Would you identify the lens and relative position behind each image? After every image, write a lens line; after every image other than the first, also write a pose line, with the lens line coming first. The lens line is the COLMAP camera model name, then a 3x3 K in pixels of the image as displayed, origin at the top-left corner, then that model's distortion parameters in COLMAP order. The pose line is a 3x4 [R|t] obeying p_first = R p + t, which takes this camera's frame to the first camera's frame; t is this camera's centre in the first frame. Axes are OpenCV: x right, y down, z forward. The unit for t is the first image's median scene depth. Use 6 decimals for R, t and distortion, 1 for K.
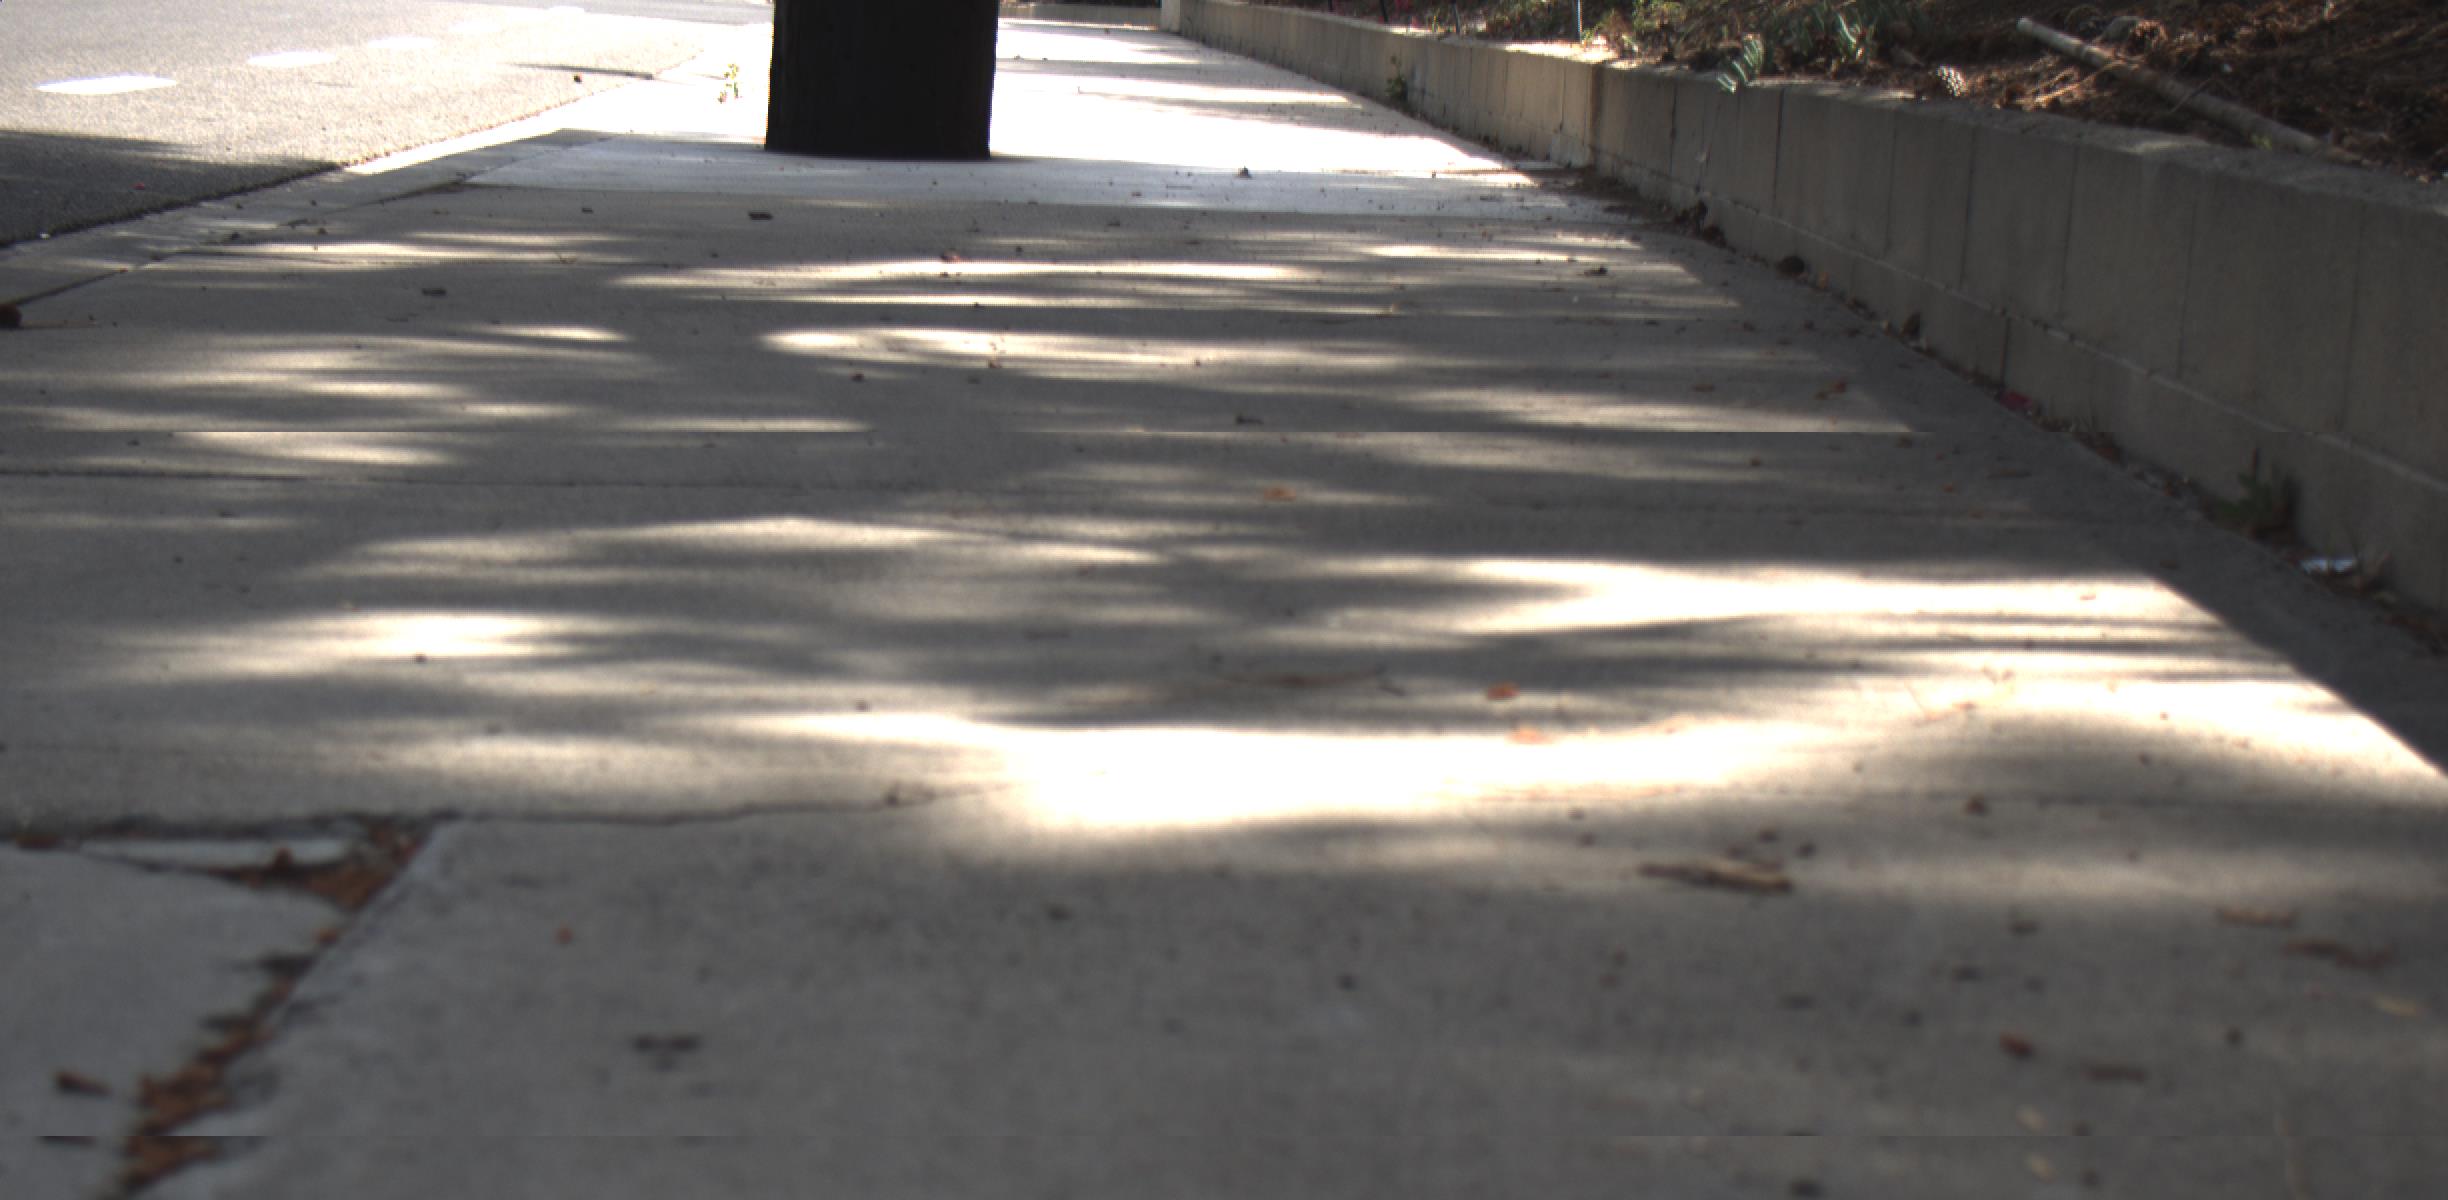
lens RADIAL K [[4621.5, 0, 1224.0], [0, 4621.5, 600.0], [0, 0, 1]] dist [-0.195262, 1.291941]
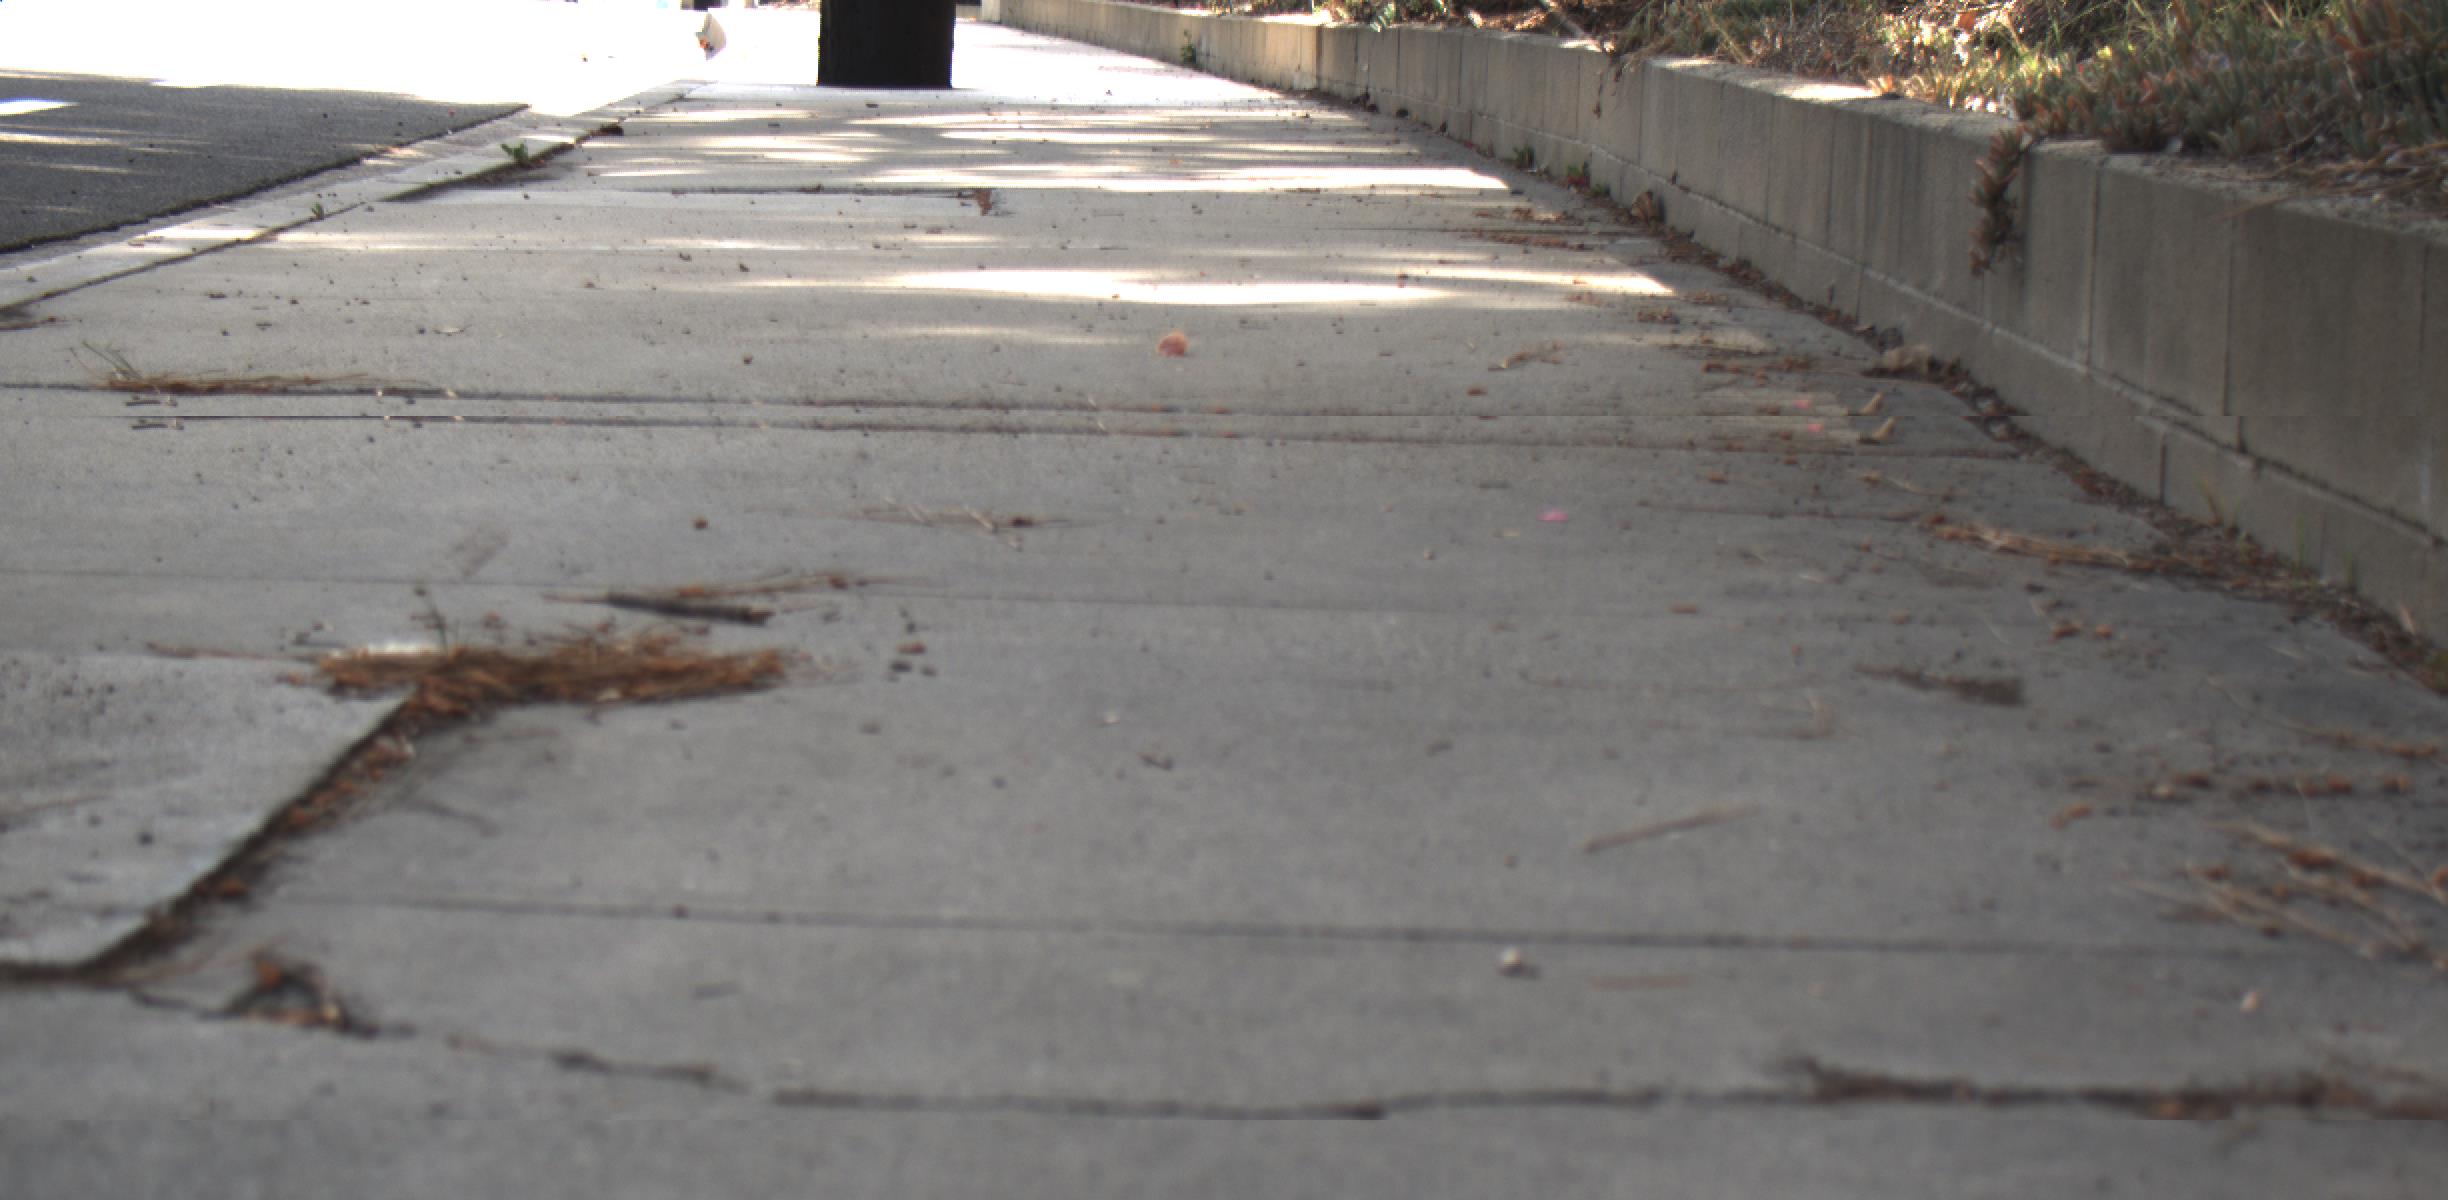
lens RADIAL K [[4621.5, 0, 1224.0], [0, 4621.5, 600.0], [0, 0, 1]] dist [-0.195262, 1.291941]
pose [[0.998601, -0.024562, 0.046829, -0.034447], [0.024521, 0.999698, 0.001454, 0.085696], [-0.046850, -0.000303, 0.998902, -0.641246]]
